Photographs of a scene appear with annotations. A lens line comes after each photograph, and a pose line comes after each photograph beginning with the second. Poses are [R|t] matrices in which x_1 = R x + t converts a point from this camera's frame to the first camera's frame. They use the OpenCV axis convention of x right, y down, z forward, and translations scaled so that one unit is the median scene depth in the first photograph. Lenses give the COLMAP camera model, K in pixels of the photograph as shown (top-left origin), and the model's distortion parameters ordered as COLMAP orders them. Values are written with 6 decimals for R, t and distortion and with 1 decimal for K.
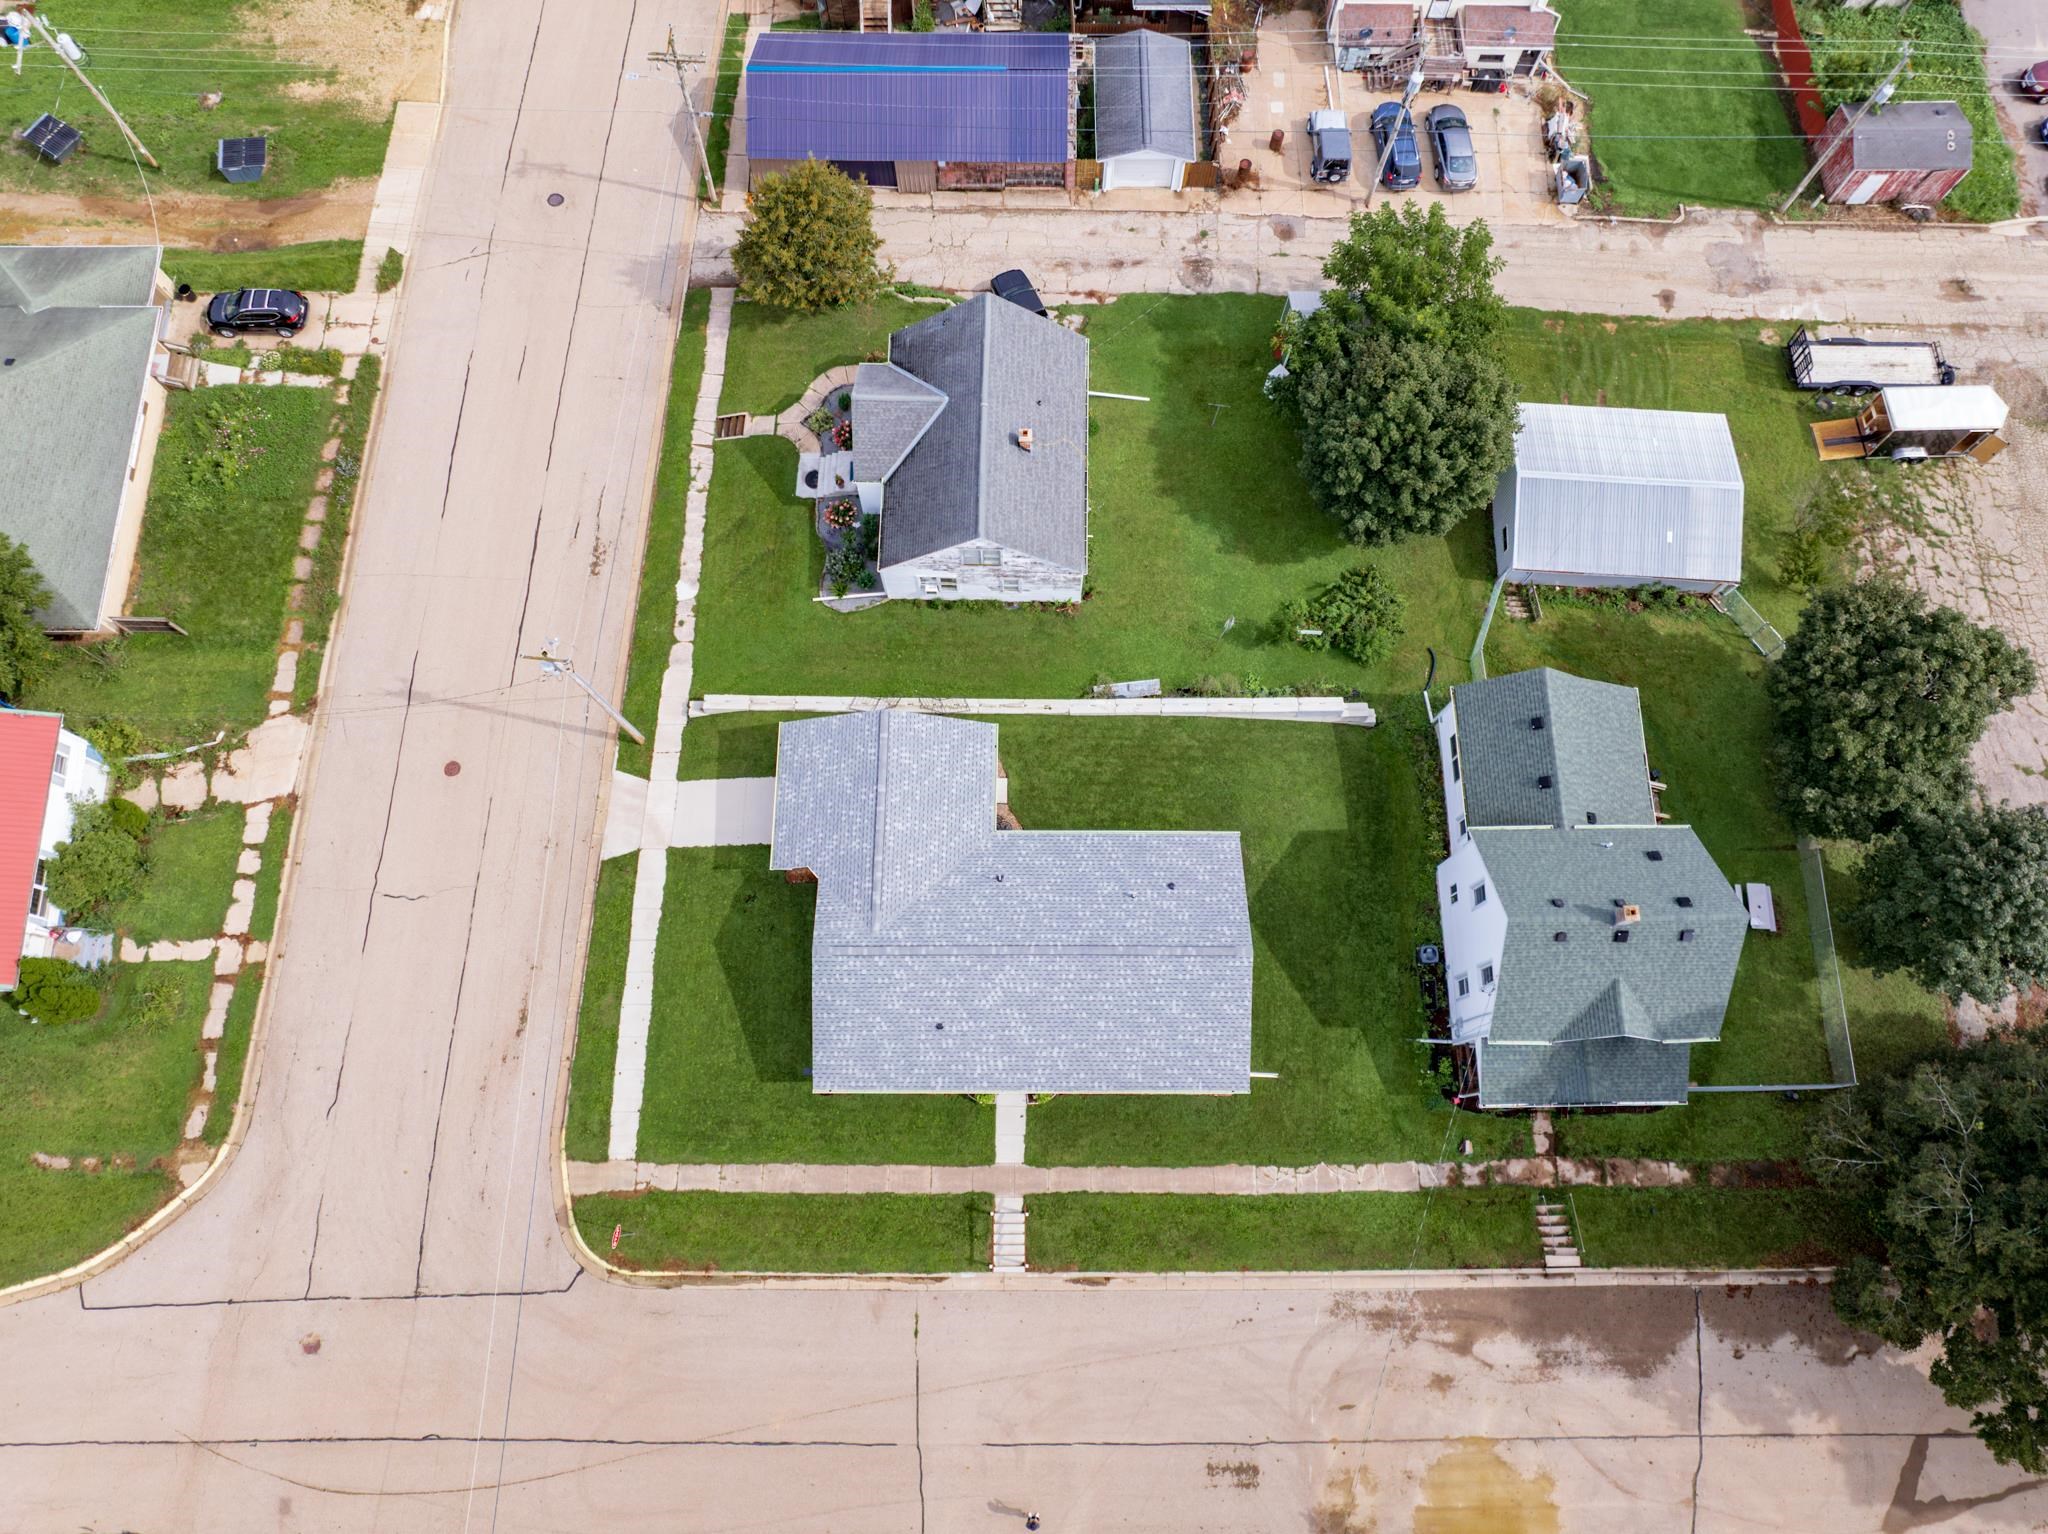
lens RADIAL K [[1450.6, 0, 1021.6], [0, 1450.6, 760.3], [0, 0, 1]] dist [-0.040528, 0.010654]
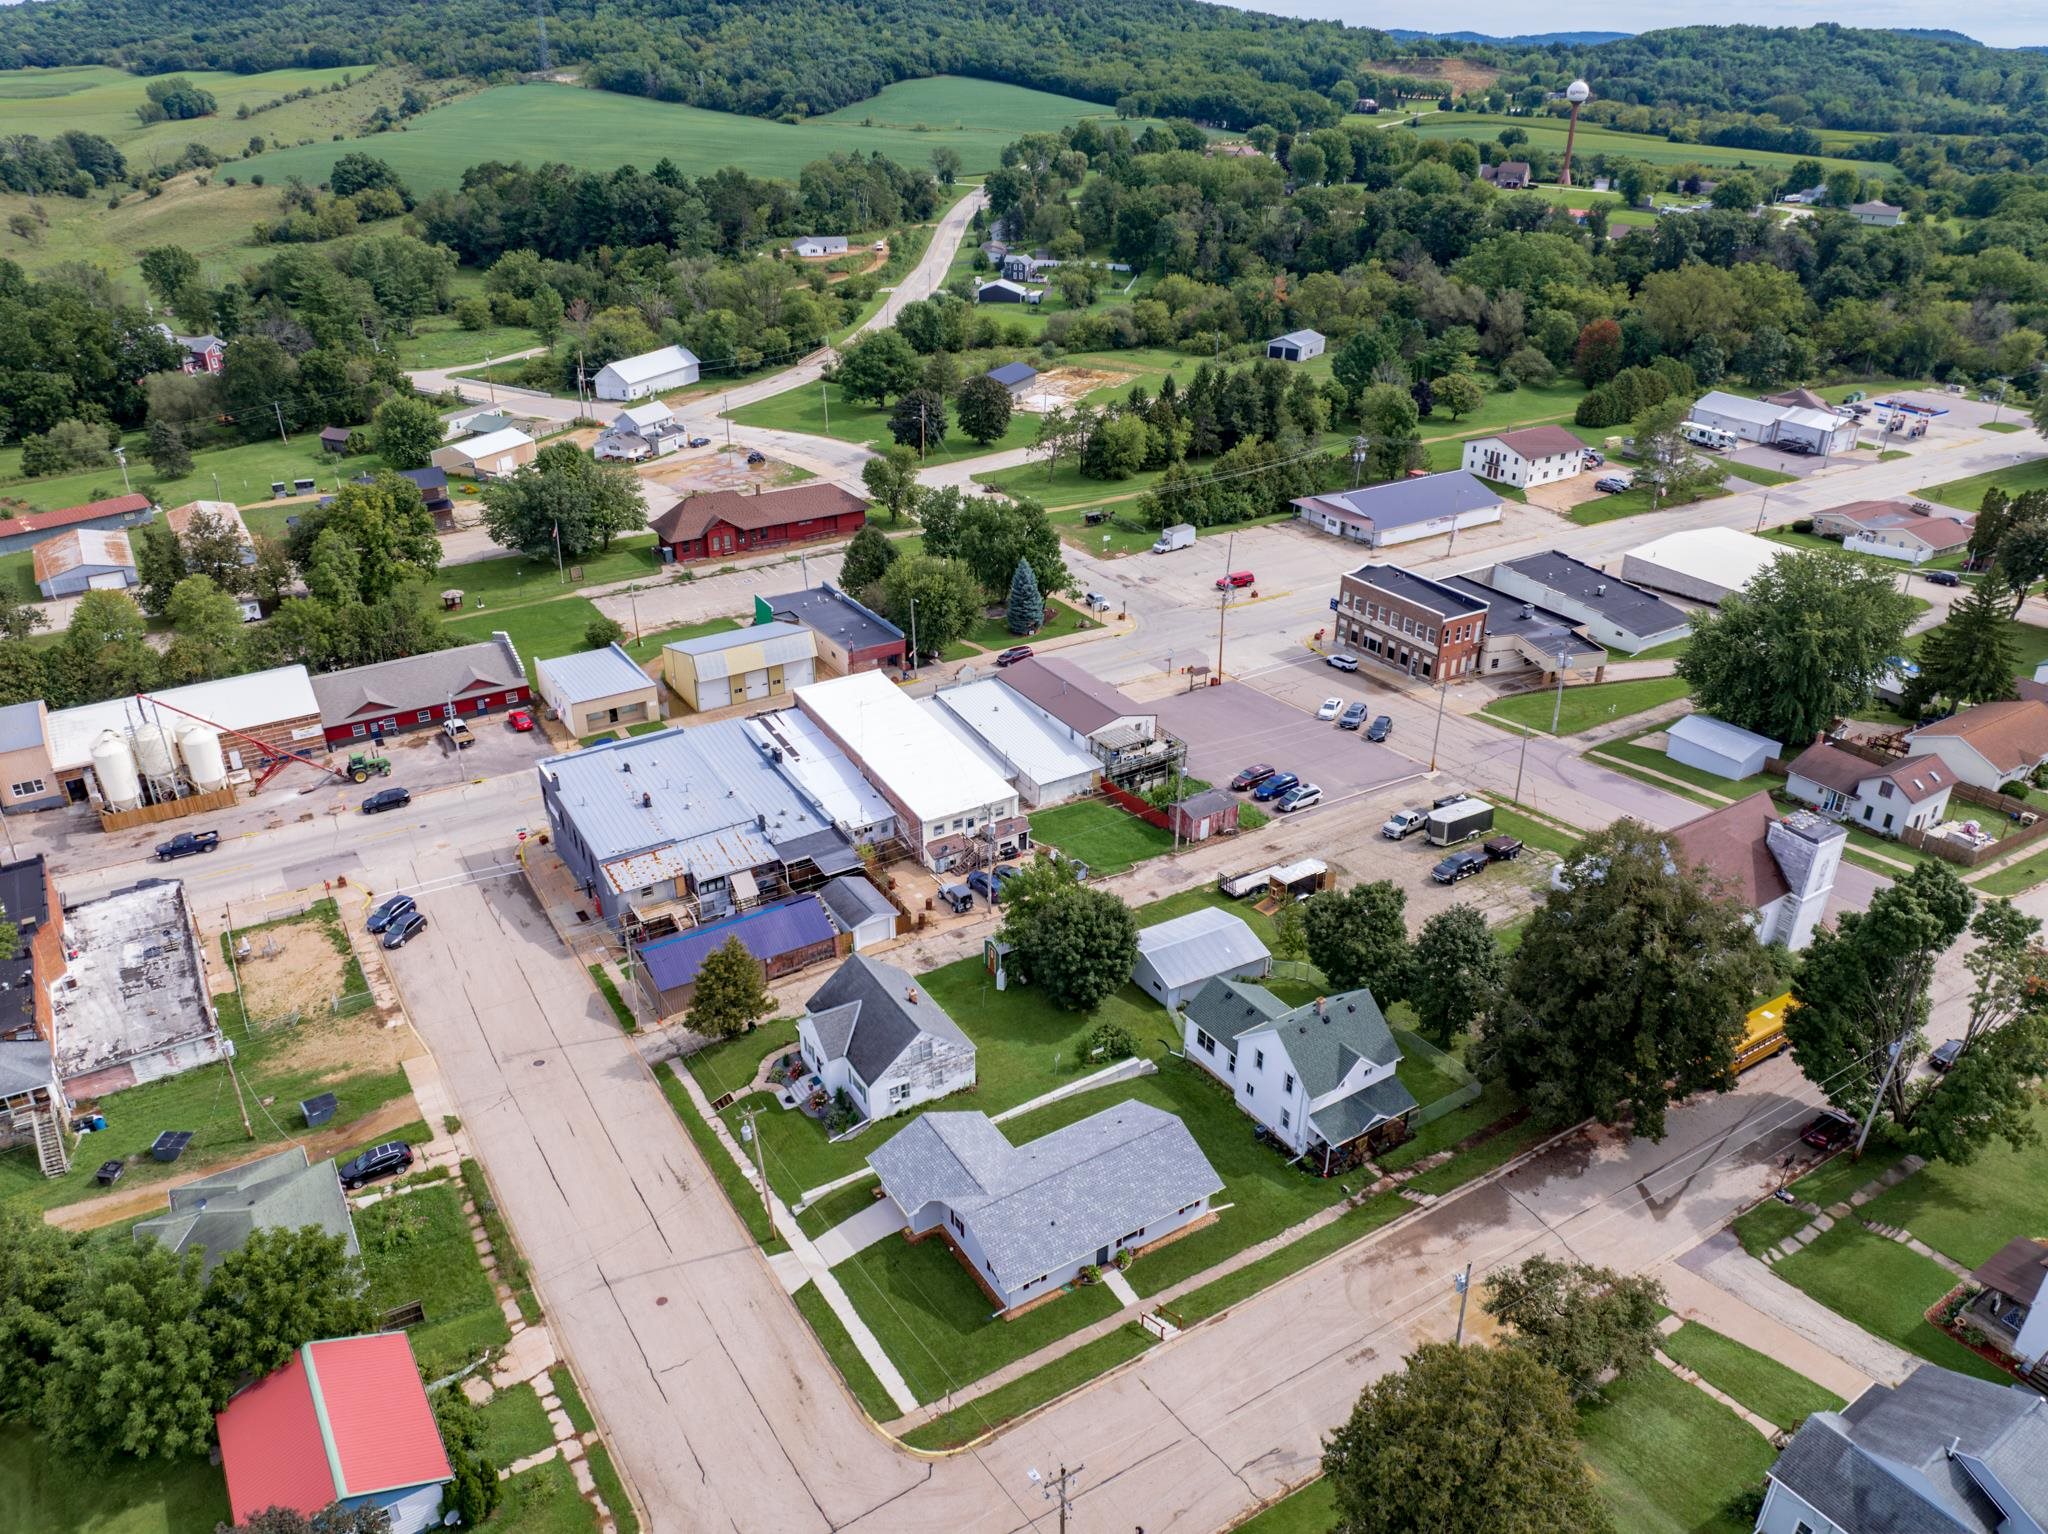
lens RADIAL K [[1450.6, 0, 1025.3], [0, 1450.6, 770.5], [0, 0, 1]] dist [-0.040528, 0.010654]
pose [[0.845440, -0.244366, 0.474887, -0.634334], [0.513111, 0.618311, -0.595322, 0.712017], [-0.148151, 0.746979, 0.648131, -0.374909]]
